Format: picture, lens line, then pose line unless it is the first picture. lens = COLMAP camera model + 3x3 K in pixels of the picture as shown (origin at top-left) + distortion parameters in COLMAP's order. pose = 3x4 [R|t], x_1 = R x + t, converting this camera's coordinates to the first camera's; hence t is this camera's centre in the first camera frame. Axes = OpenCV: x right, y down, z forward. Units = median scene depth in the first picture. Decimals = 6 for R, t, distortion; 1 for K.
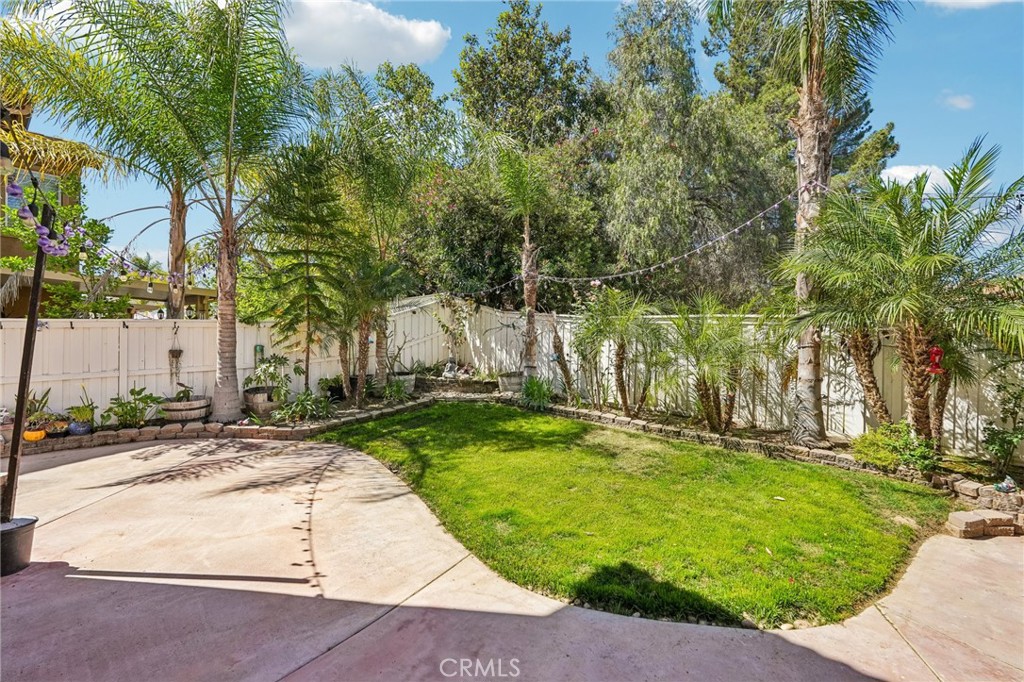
lens RADIAL K [[464.1, 0, 512.3], [0, 464.1, 340.0], [0, 0, 1]] dist [-0.006317, 0.004498]
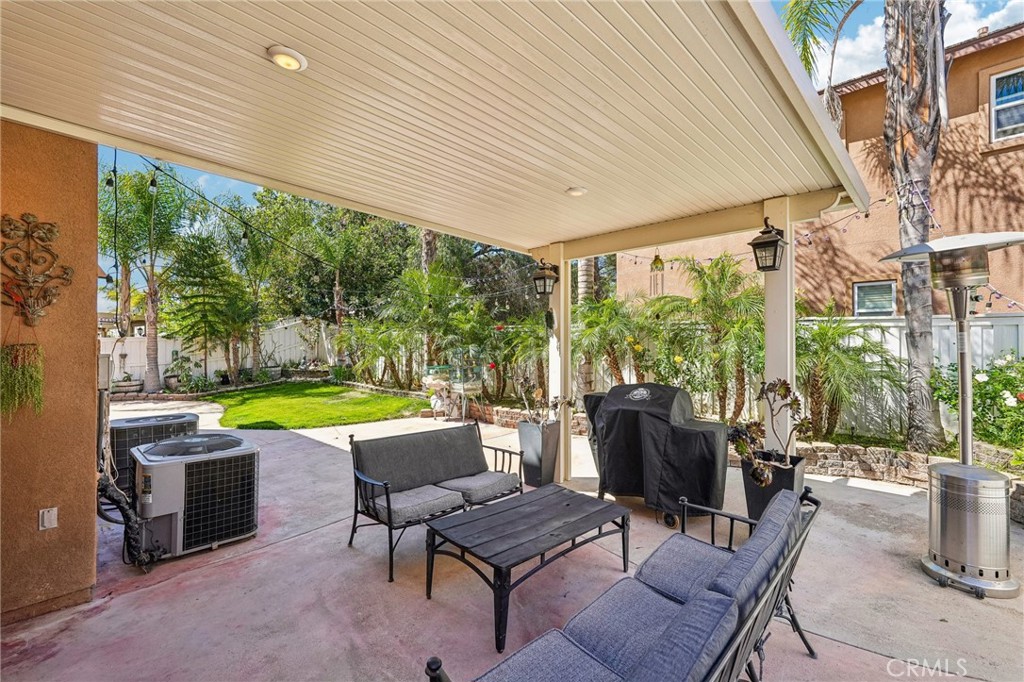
lens RADIAL K [[464.1, 0, 511.7], [0, 464.1, 341.7], [0, 0, 1]] dist [-0.006317, 0.004498]
pose [[0.999642, -0.023425, 0.012919, 0.696387], [0.023541, 0.999684, -0.008869, 0.022148], [-0.012707, 0.009170, 0.999877, -0.751056]]
